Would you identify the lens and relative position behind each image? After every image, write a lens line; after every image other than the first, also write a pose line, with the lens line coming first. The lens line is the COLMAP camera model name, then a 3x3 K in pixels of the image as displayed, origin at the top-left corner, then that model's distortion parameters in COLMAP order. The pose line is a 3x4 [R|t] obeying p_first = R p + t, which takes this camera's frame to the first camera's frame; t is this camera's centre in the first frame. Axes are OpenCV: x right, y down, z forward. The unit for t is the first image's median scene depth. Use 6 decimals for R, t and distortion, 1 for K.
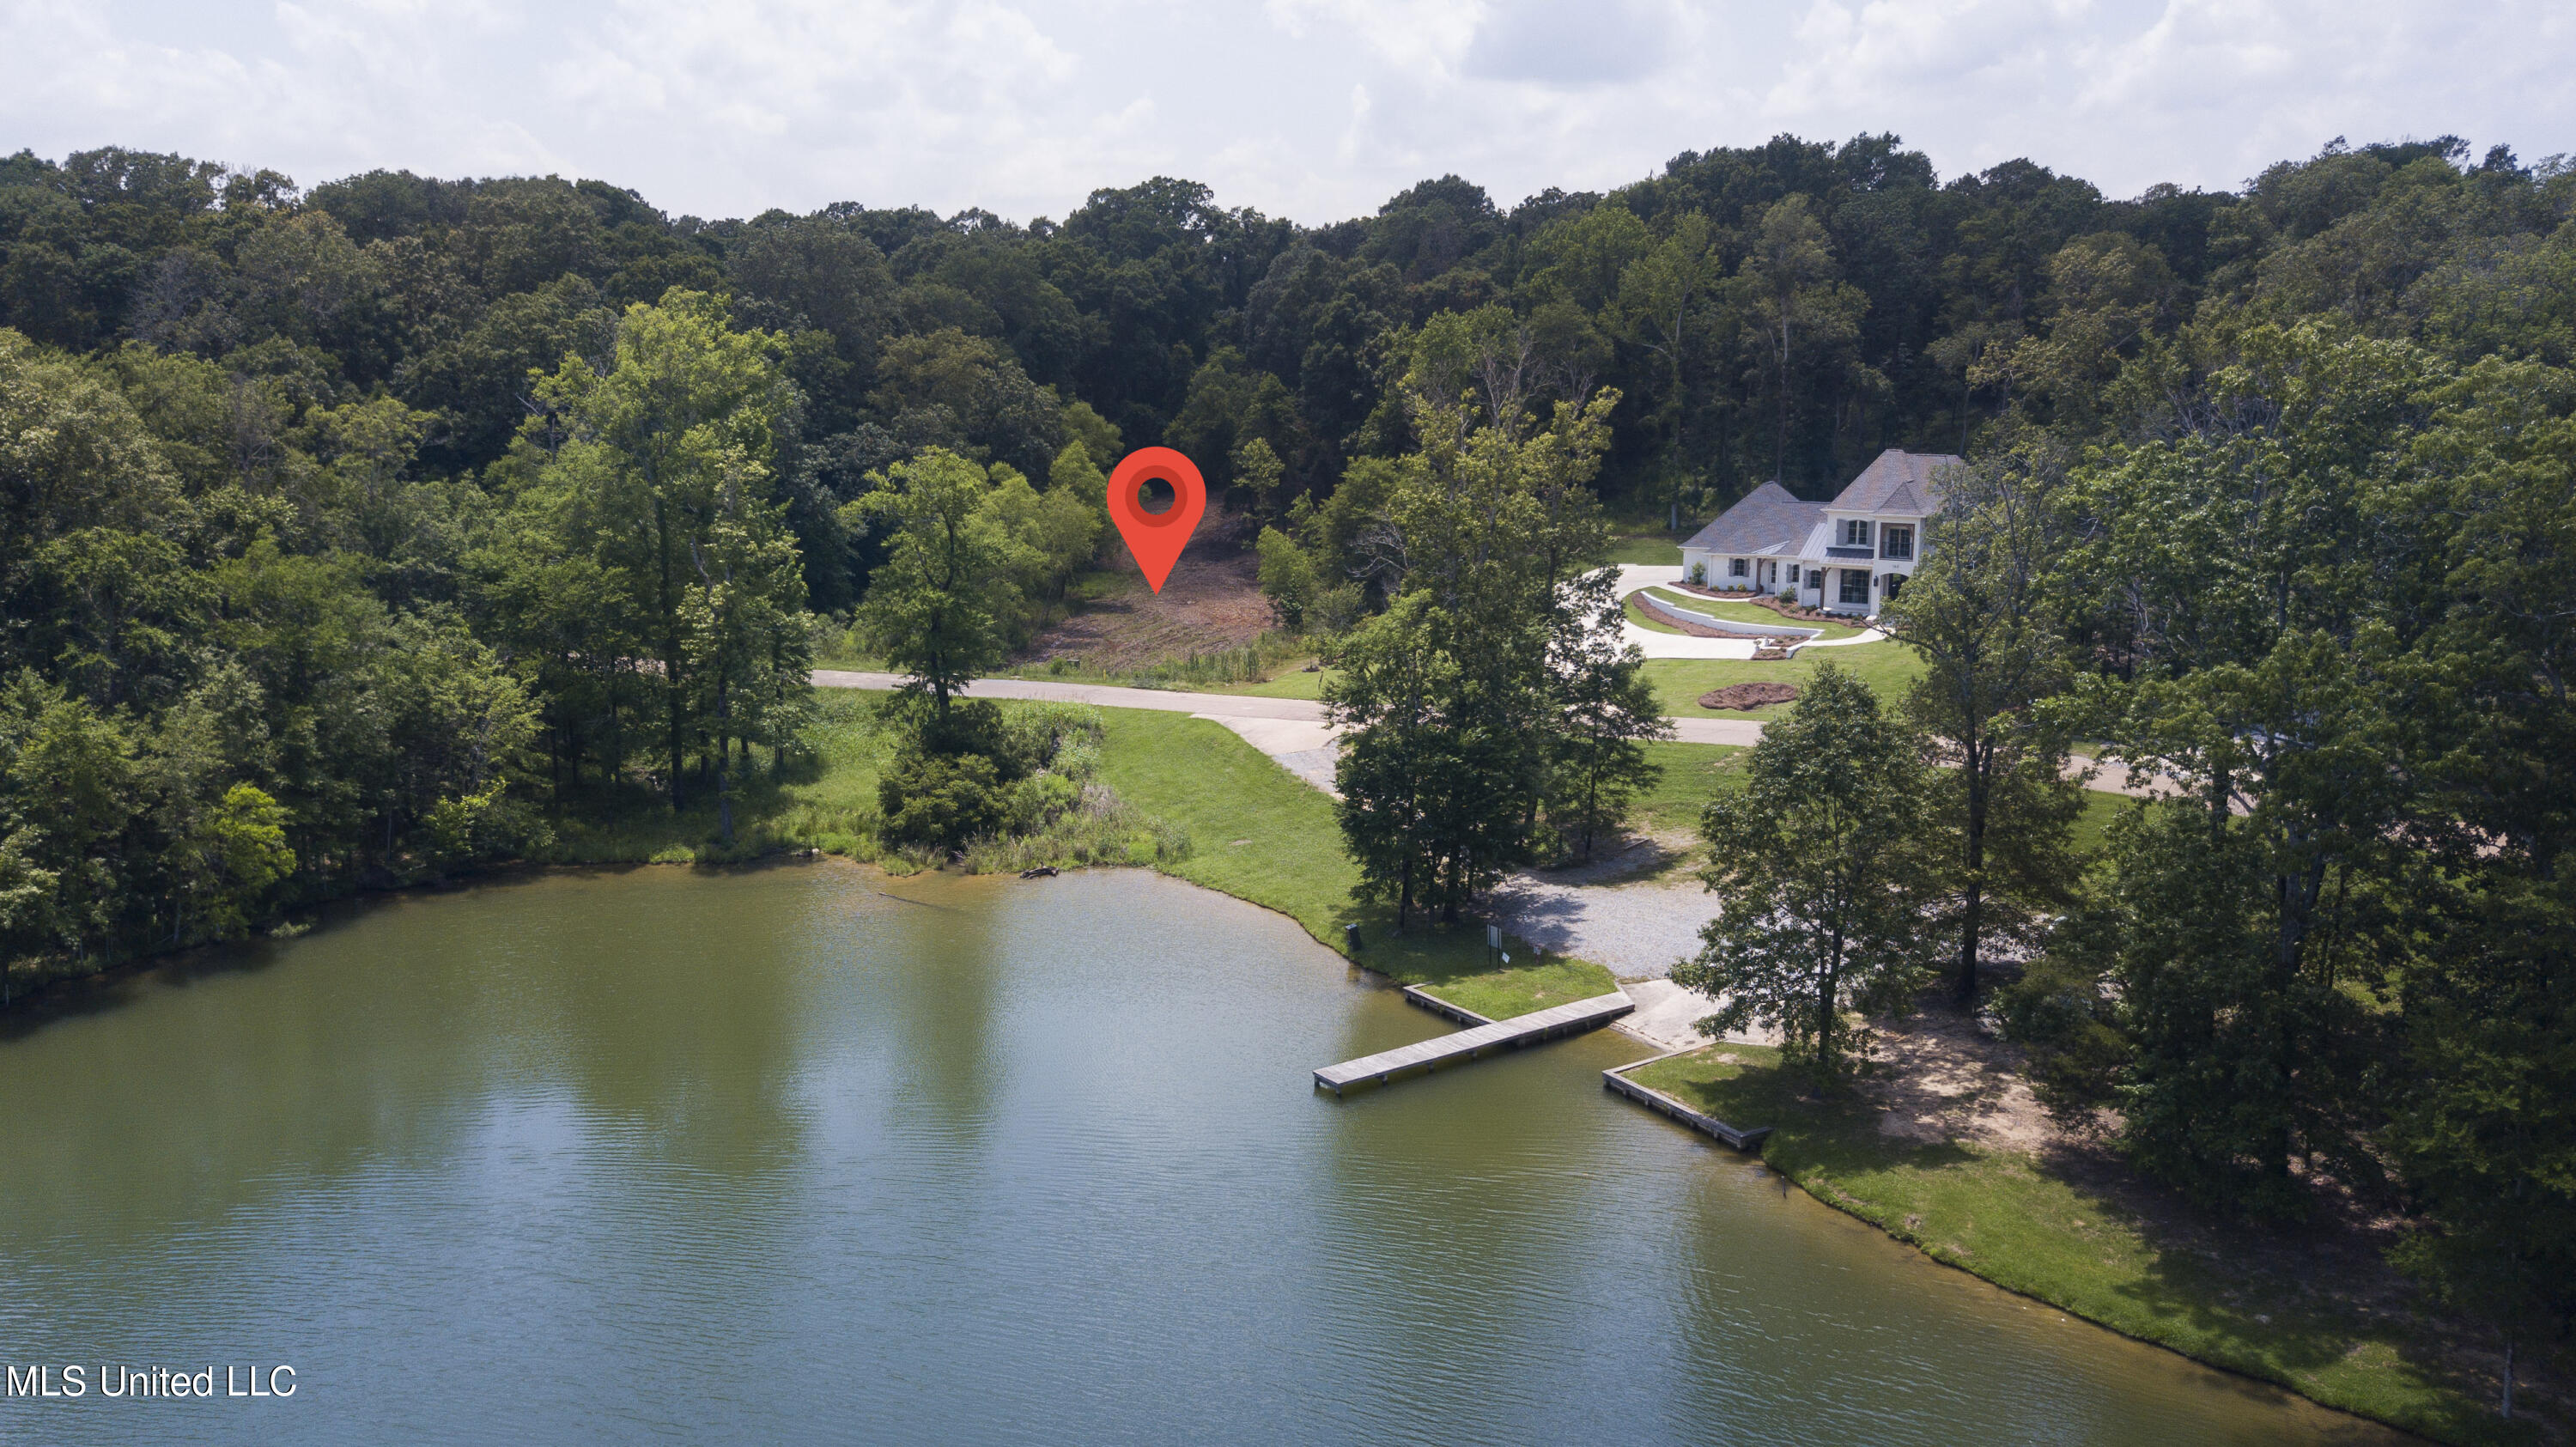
lens RADIAL K [[1962.2, 0, 1288.0], [0, 1962.2, 723.5], [0, 0, 1]] dist [0.038280, -0.090743]
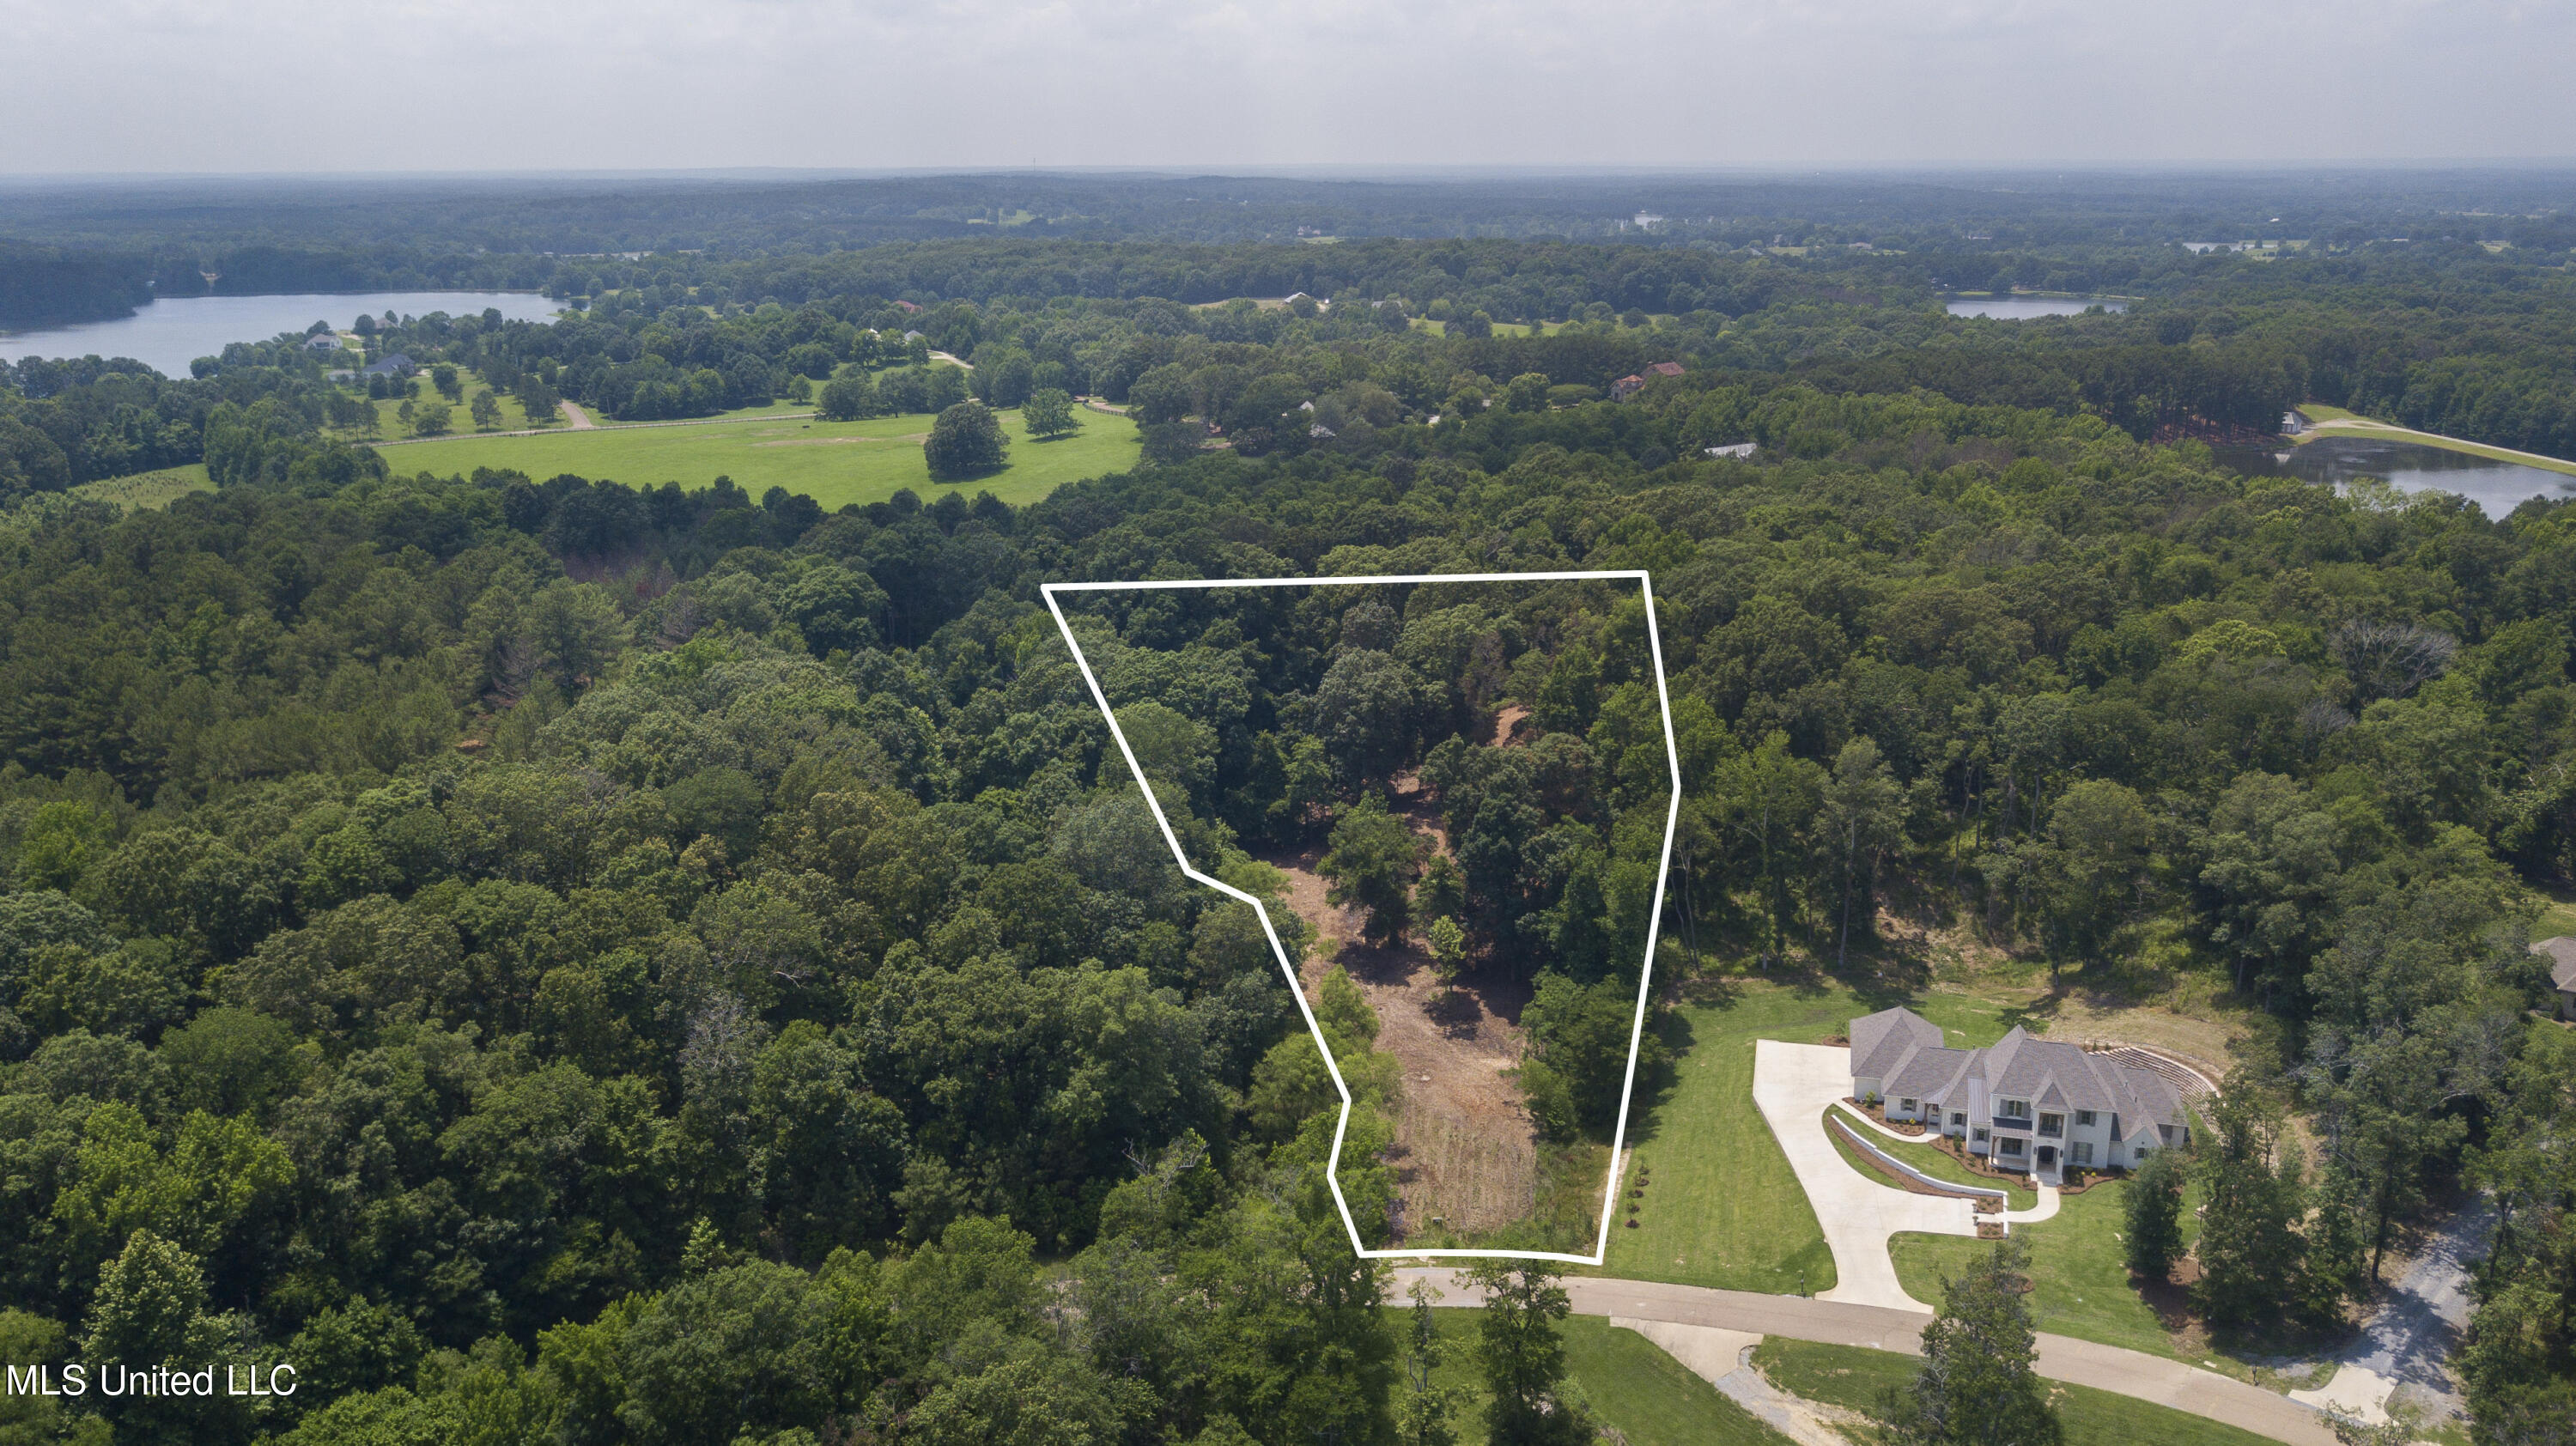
lens RADIAL K [[2050.9, 0, 1288.0], [0, 2050.9, 723.0], [0, 0, 1]] dist [-0.016460, -0.007597]
pose [[0.975701, -0.060614, 0.210557, -0.666582], [0.045384, 0.996041, 0.076431, -0.662308], [-0.214357, -0.065018, 0.974589, -0.391841]]
